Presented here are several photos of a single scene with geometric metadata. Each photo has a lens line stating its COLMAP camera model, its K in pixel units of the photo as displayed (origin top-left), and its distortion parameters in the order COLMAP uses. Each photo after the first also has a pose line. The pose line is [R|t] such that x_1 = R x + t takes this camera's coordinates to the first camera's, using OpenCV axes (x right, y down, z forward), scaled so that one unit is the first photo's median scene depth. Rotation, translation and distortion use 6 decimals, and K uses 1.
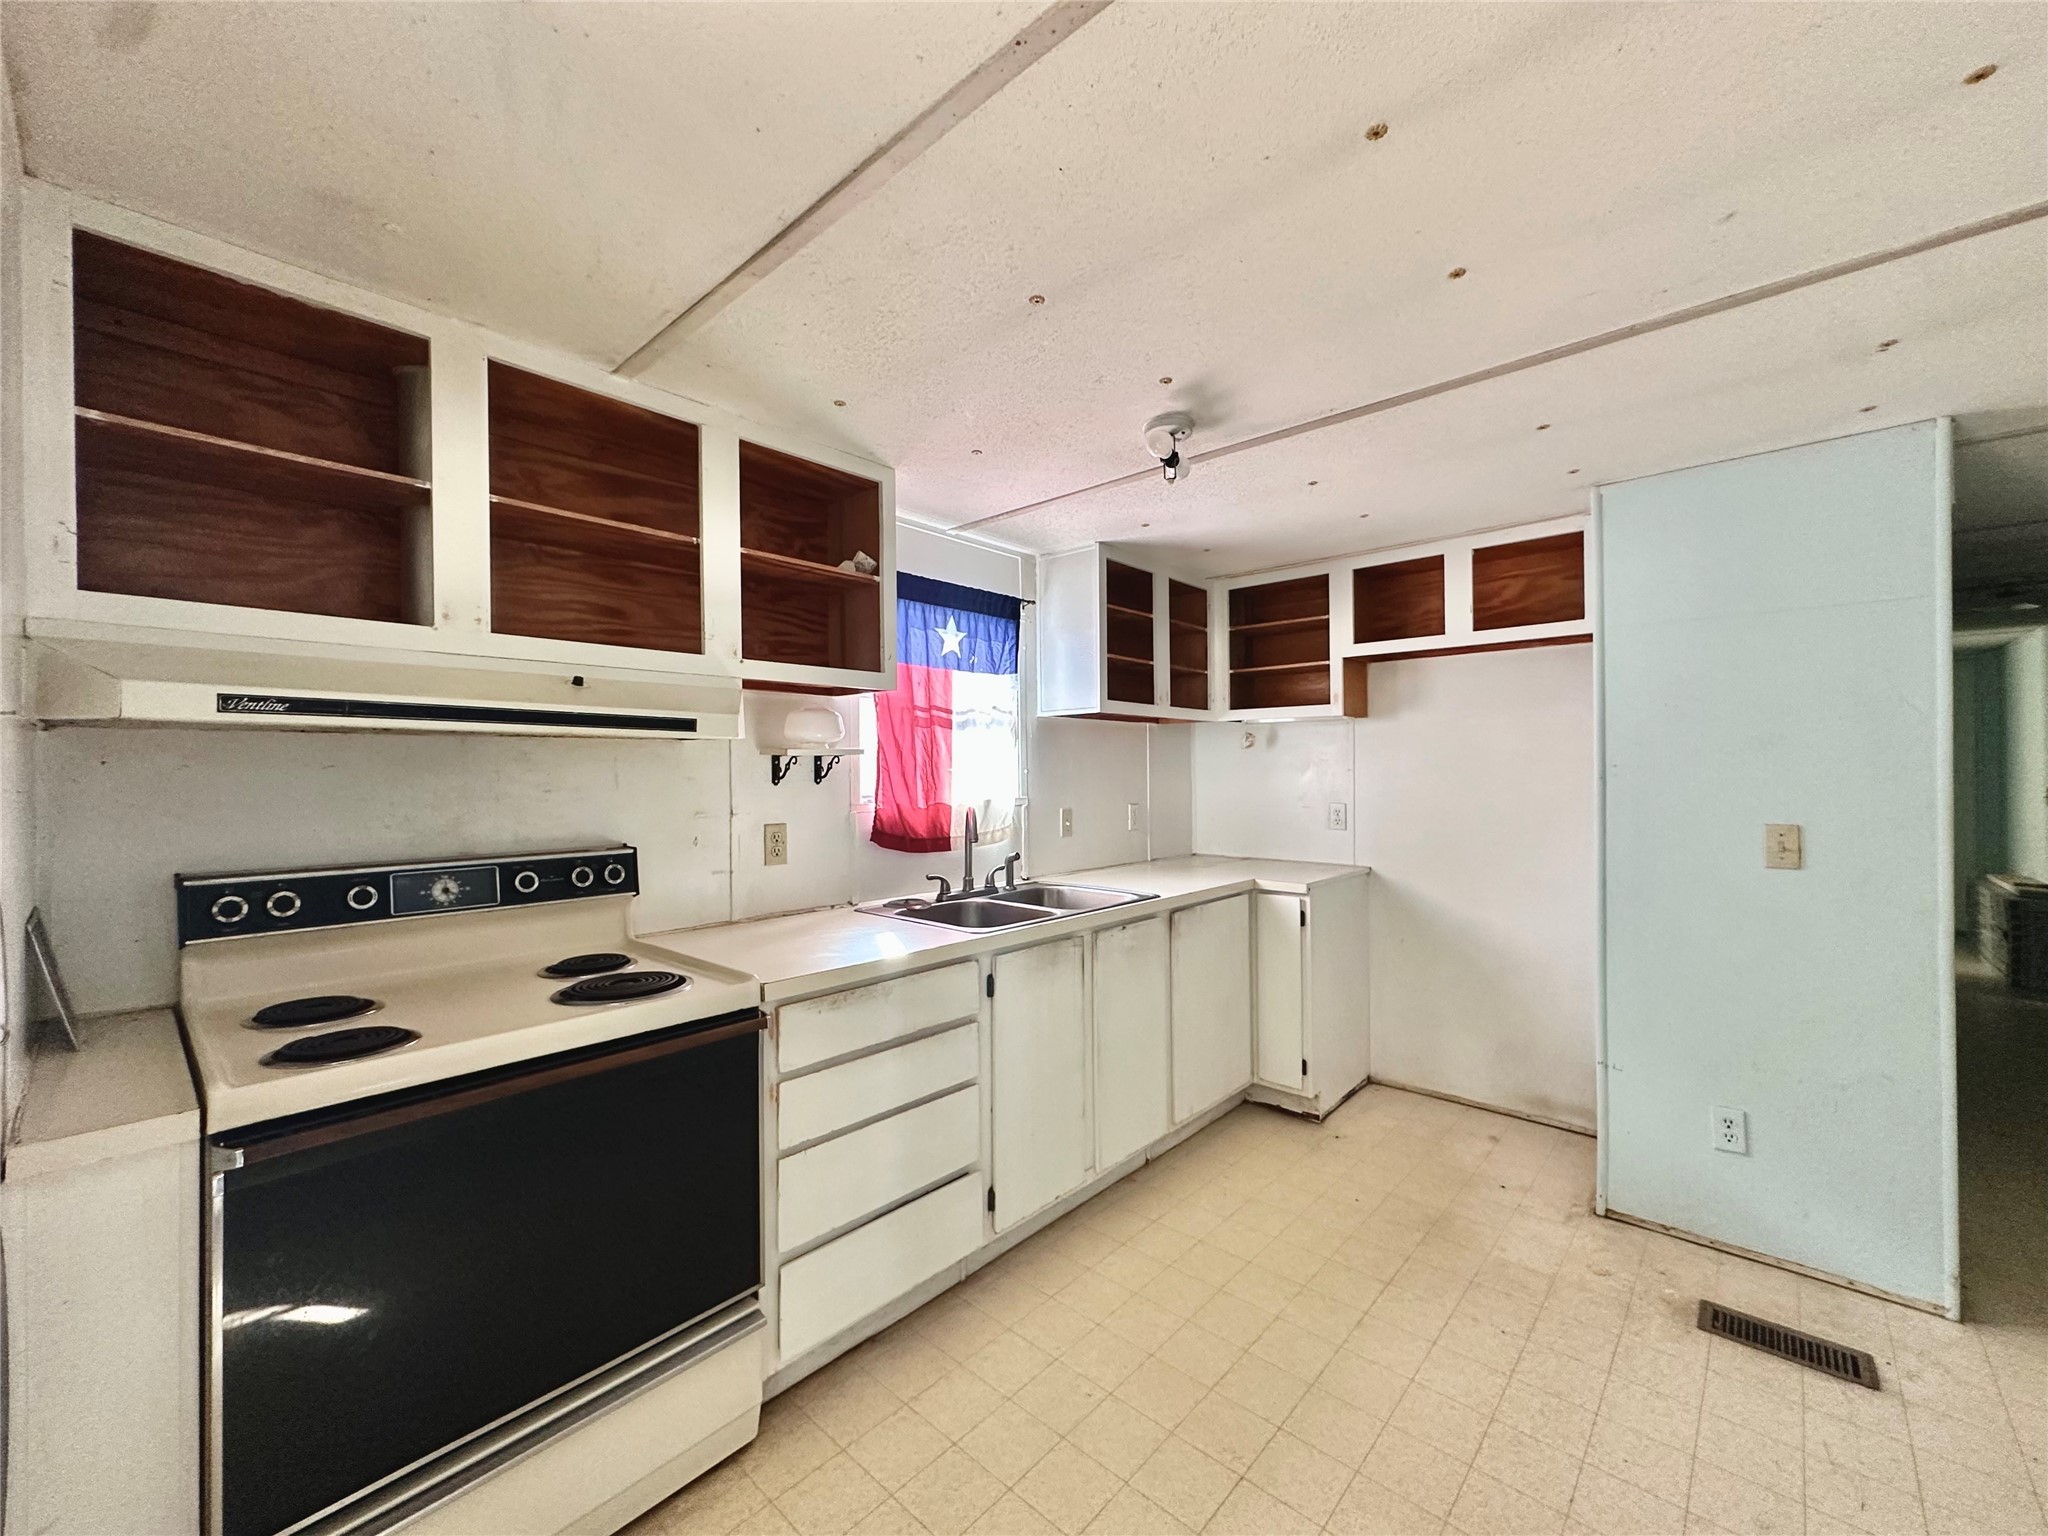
lens RADIAL K [[815.9, 0, 1023.7], [0, 815.9, 765.5], [0, 0, 1]] dist [-0.002597, 0.000304]
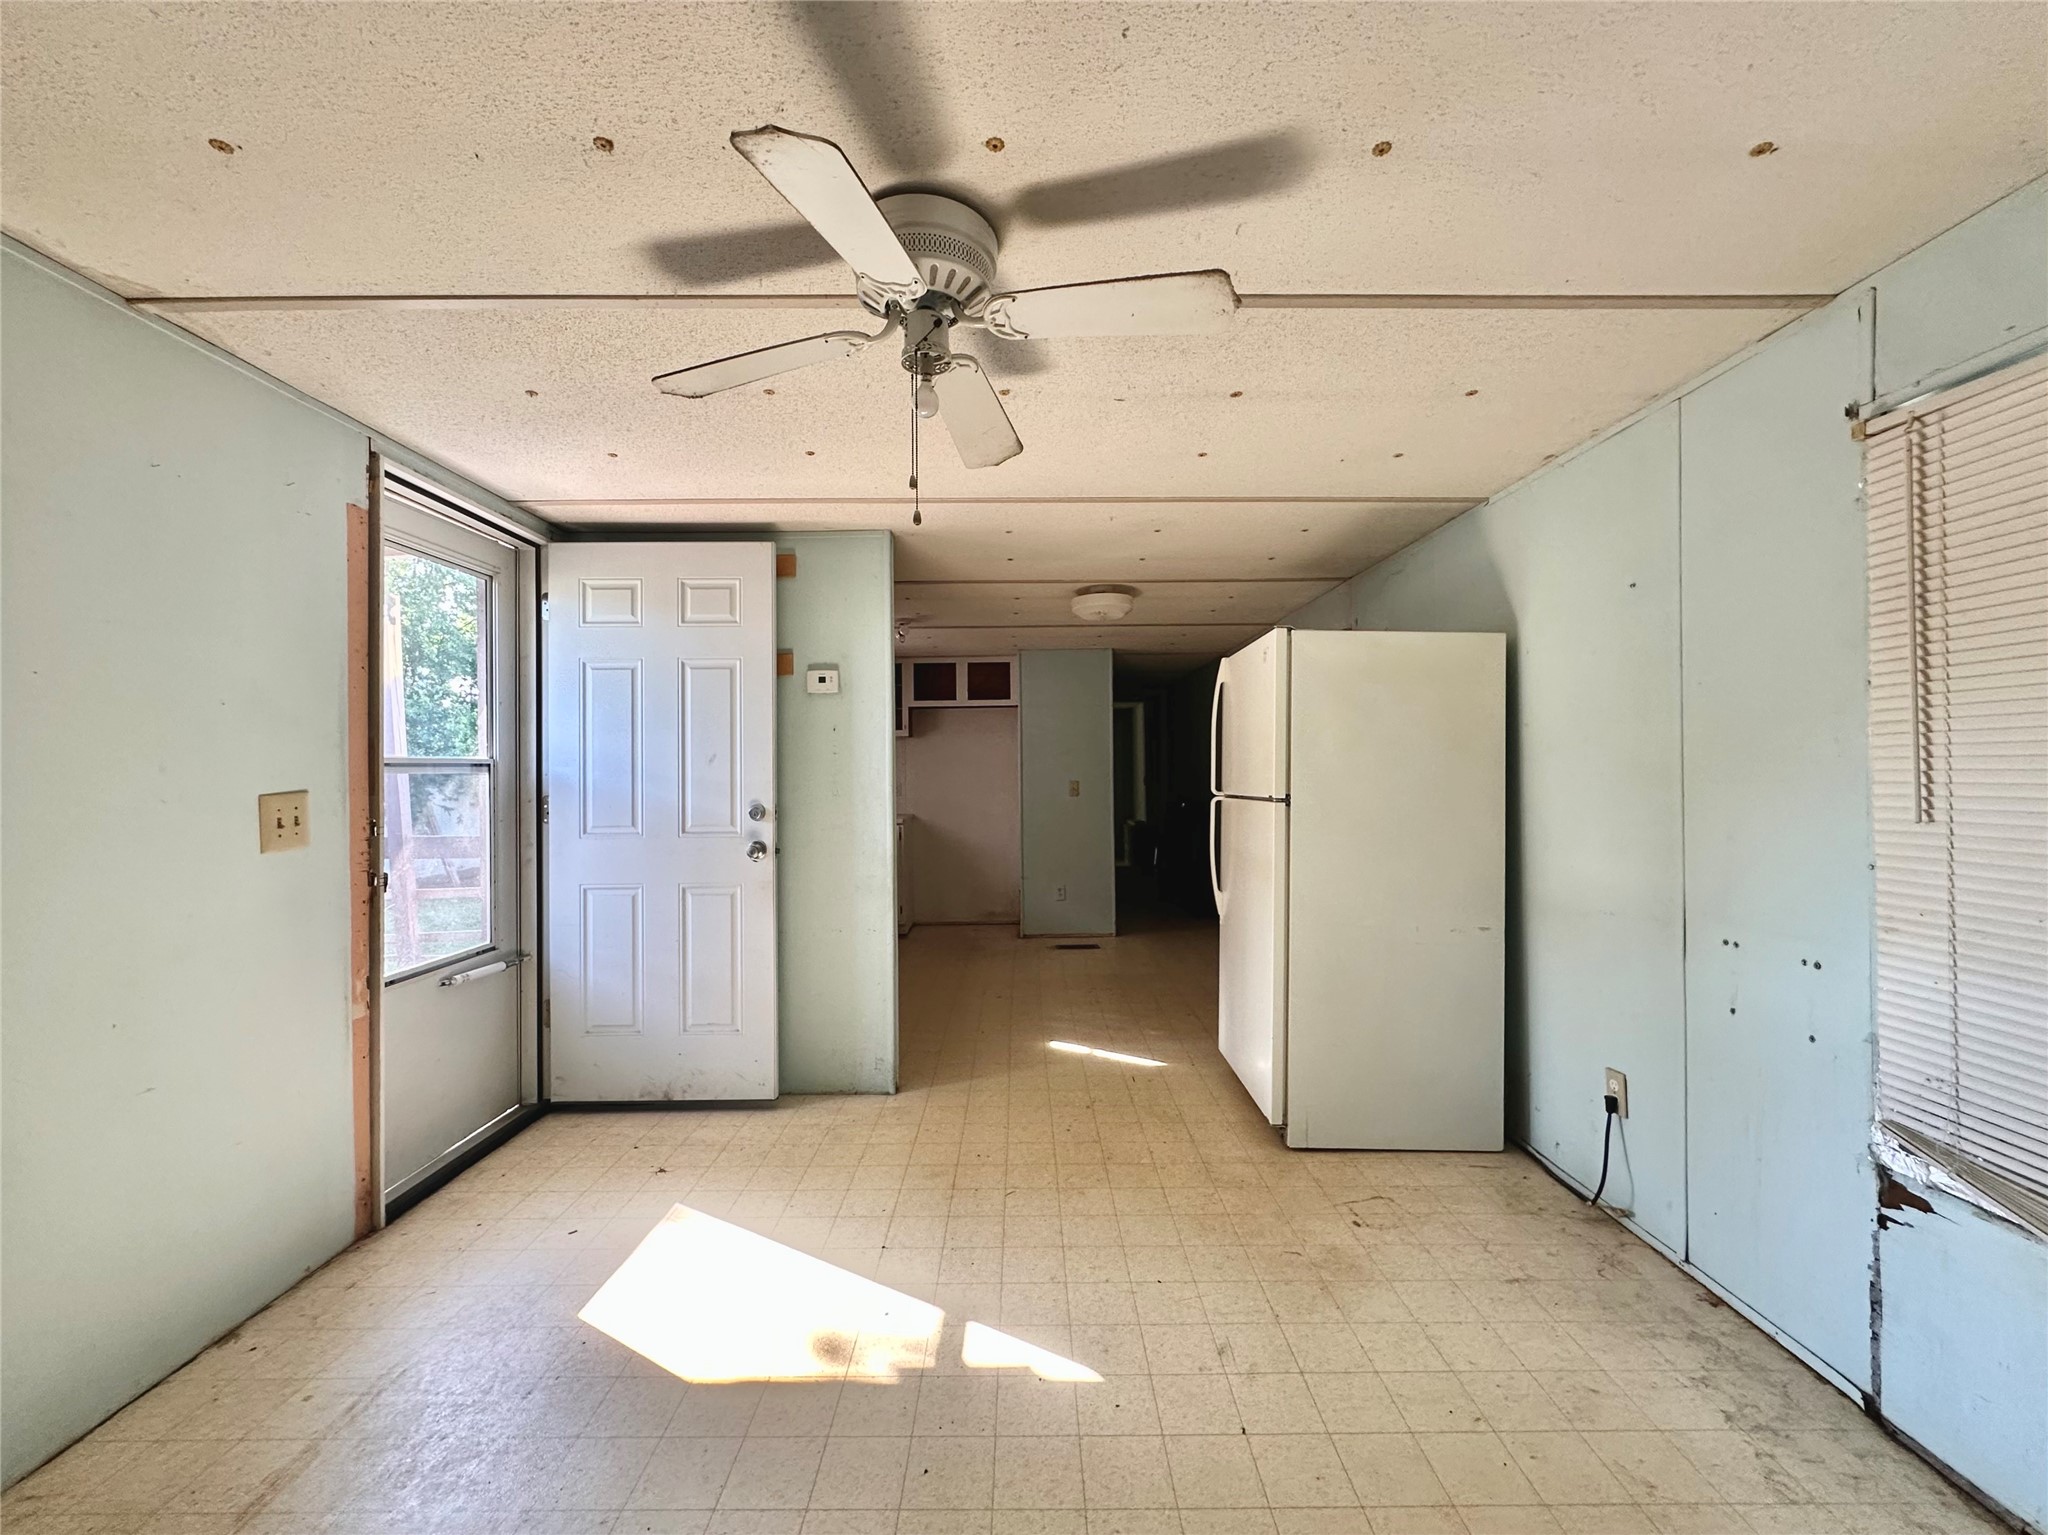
lens RADIAL K [[815.9, 0, 1027.3], [0, 815.9, 772.9], [0, 0, 1]] dist [-0.002597, 0.000304]
pose [[0.736724, -0.002811, 0.676187, -1.000054], [0.004435, 0.999990, -0.000675, 0.041614], [-0.676179, 0.003496, 0.736729, -0.888439]]
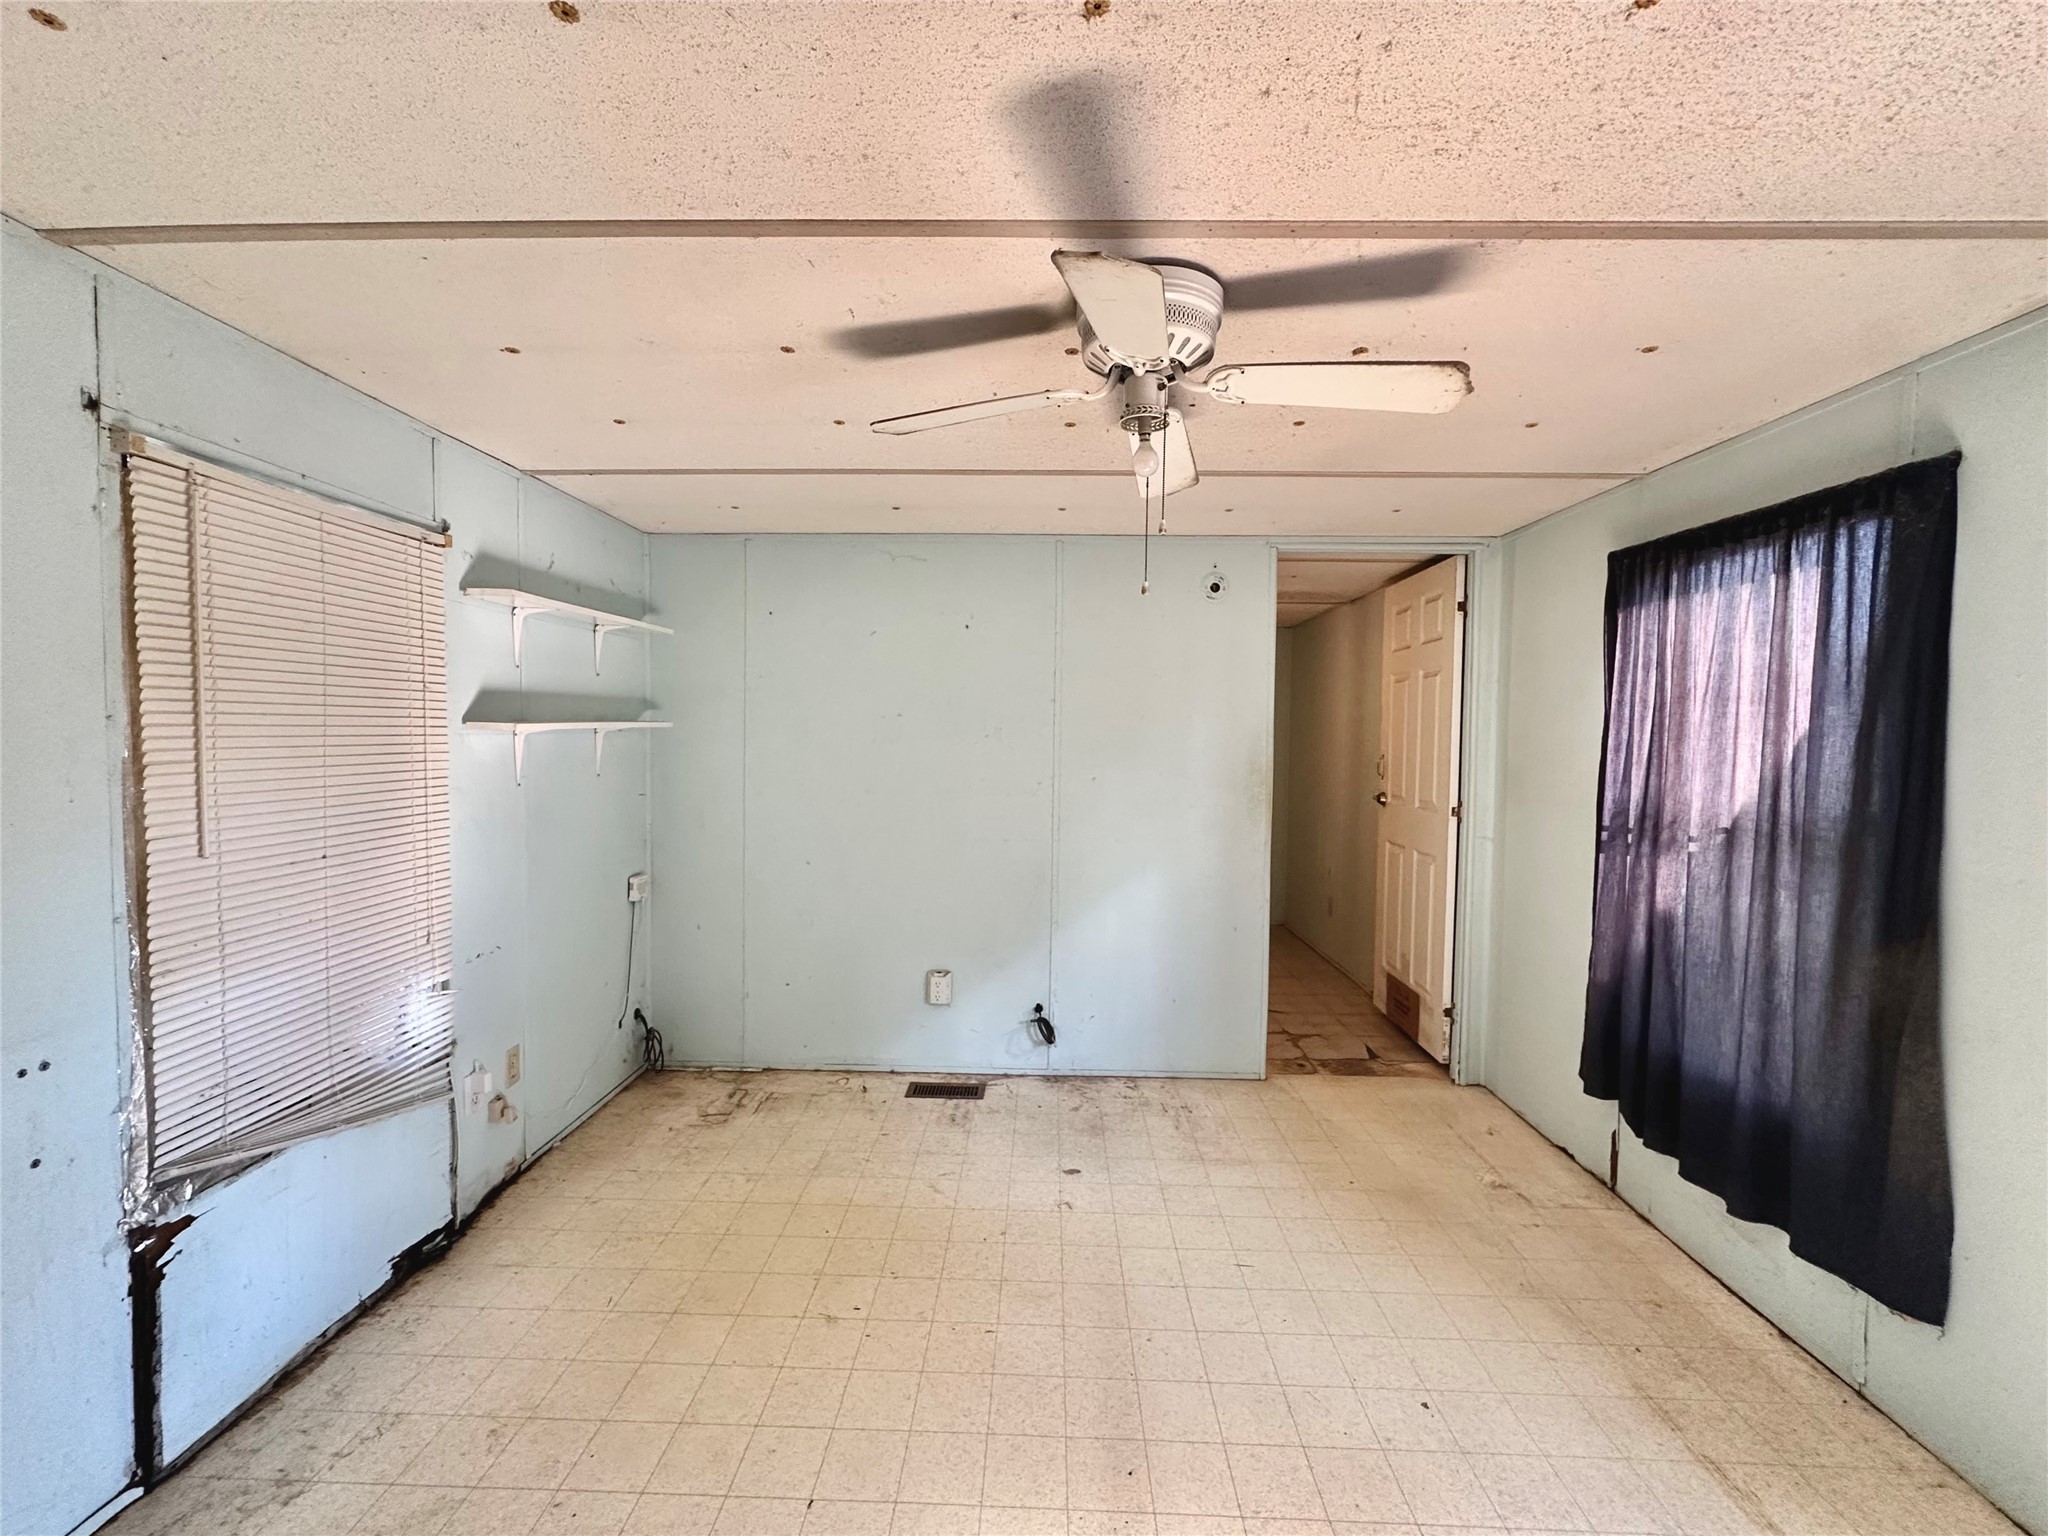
lens RADIAL K [[815.9, 0, 1024.4], [0, 815.9, 767.2], [0, 0, 1]] dist [-0.002597, 0.000304]
pose [[-0.764498, 0.018876, -0.644350, 2.583716], [-0.014066, 0.998845, 0.045950, -0.271269], [0.644473, 0.044192, -0.763349, 3.091554]]
